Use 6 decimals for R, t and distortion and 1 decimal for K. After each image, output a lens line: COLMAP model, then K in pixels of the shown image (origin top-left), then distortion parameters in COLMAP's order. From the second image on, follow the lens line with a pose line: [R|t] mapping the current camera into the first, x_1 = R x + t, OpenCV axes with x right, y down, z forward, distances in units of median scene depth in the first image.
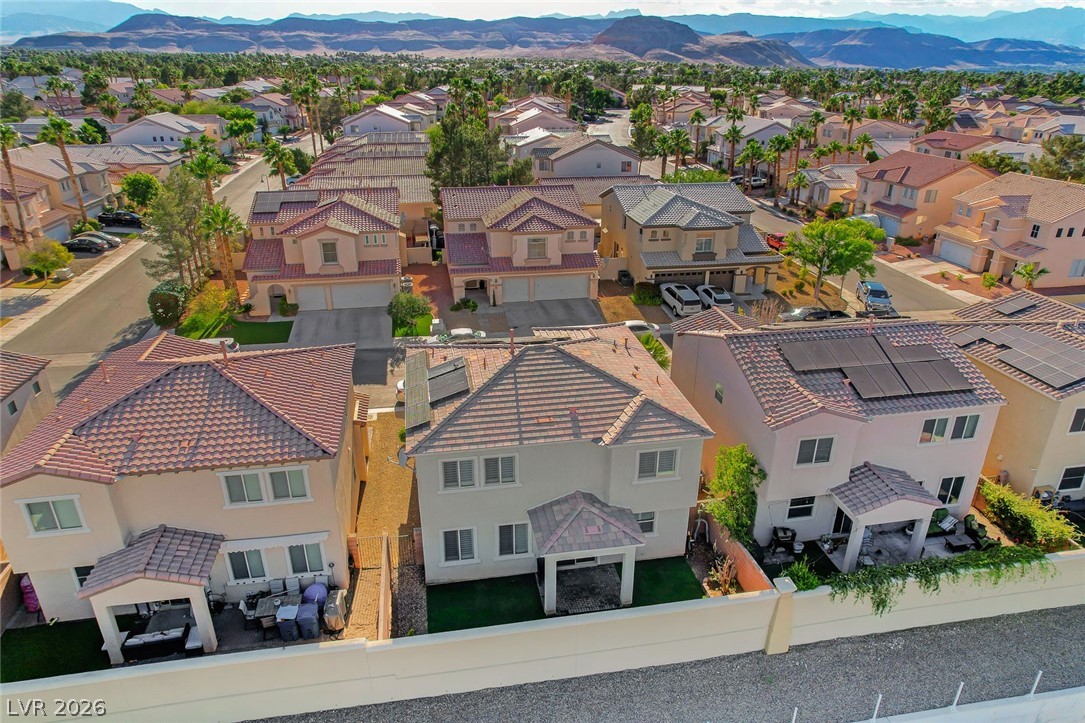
lens RADIAL K [[696.0, 0, 548.7], [0, 696.0, 361.7], [0, 0, 1]] dist [-0.080931, 0.072792]
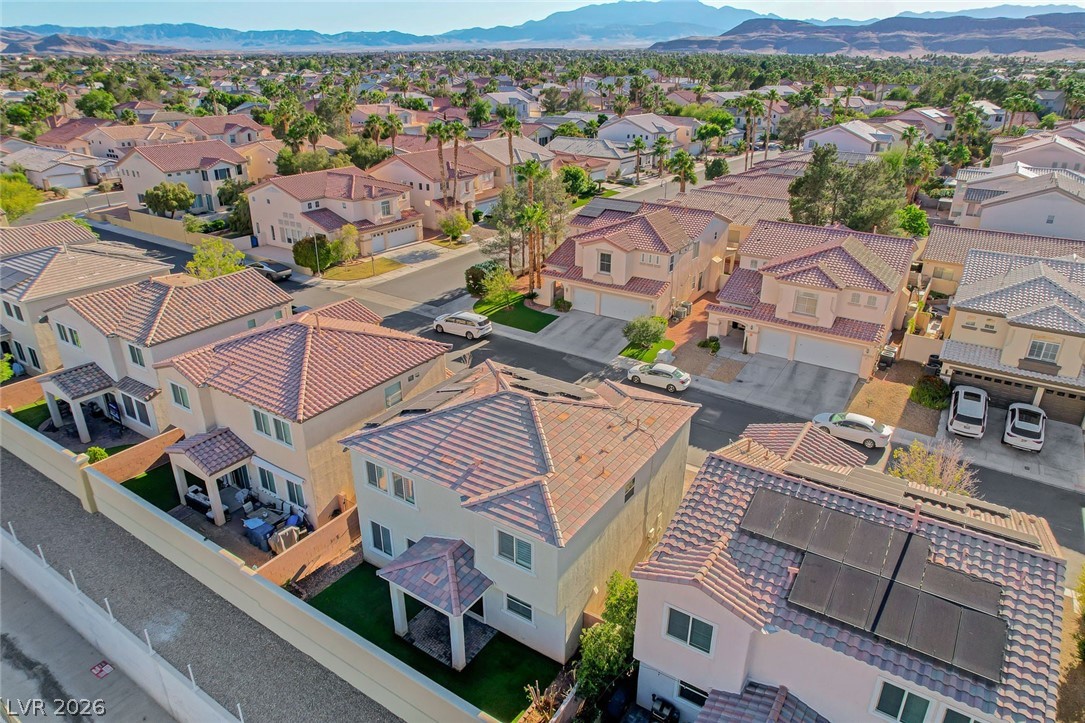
lens RADIAL K [[696.0, 0, 543.3], [0, 696.0, 361.1], [0, 0, 1]] dist [-0.080931, 0.072792]
pose [[0.719781, 0.276176, -0.636901, 0.560663], [-0.277097, 0.955501, 0.101174, -0.158040], [0.636501, 0.103660, 0.764278, 0.229455]]
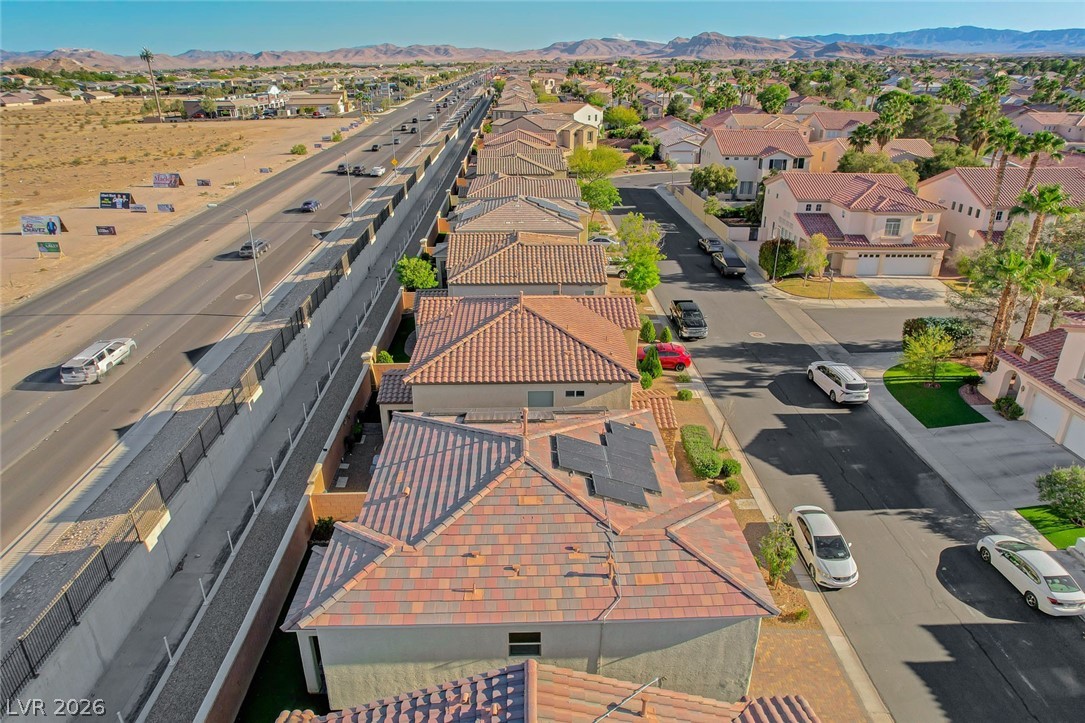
lens RADIAL K [[696.0, 0, 540.8], [0, 696.0, 355.7], [0, 0, 1]] dist [-0.080931, 0.072792]
pose [[-0.148819, 0.382924, -0.911714, 0.554249], [-0.396624, 0.821456, 0.409756, -0.368954], [0.905838, 0.422587, 0.029629, 0.846657]]
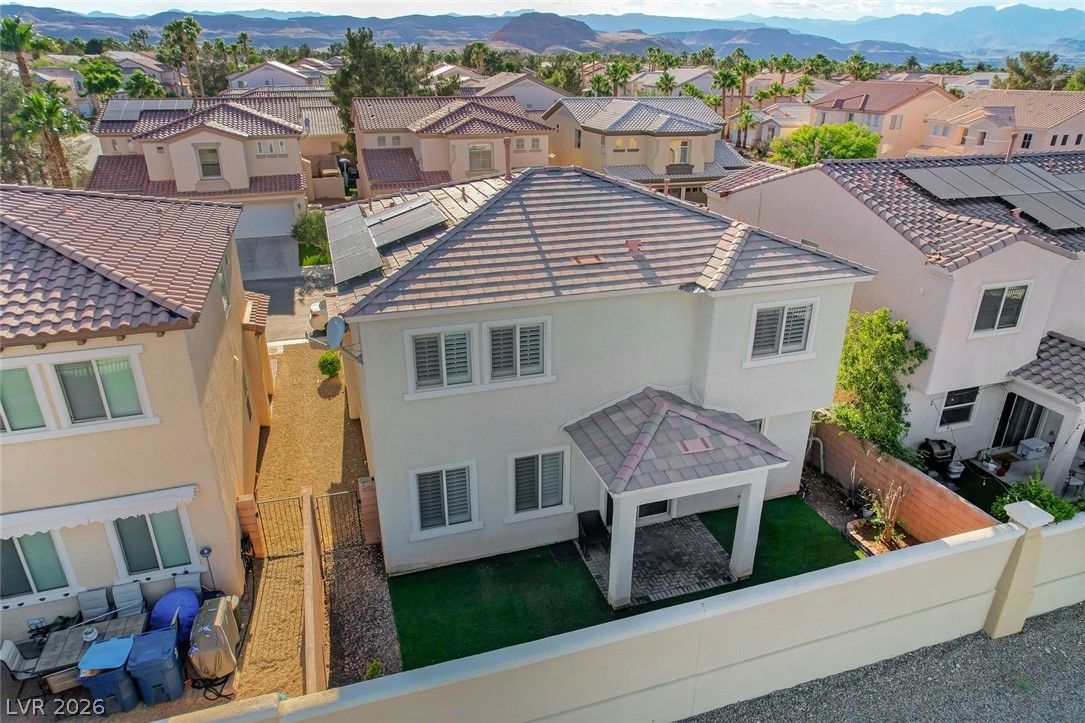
lens RADIAL K [[696.0, 0, 546.8], [0, 696.0, 360.7], [0, 0, 1]] dist [-0.080931, 0.072792]
pose [[0.991075, -0.052834, 0.122386, -0.089731], [0.053026, 0.998592, 0.001690, 0.128261], [-0.122303, 0.004815, 0.992481, 0.353920]]
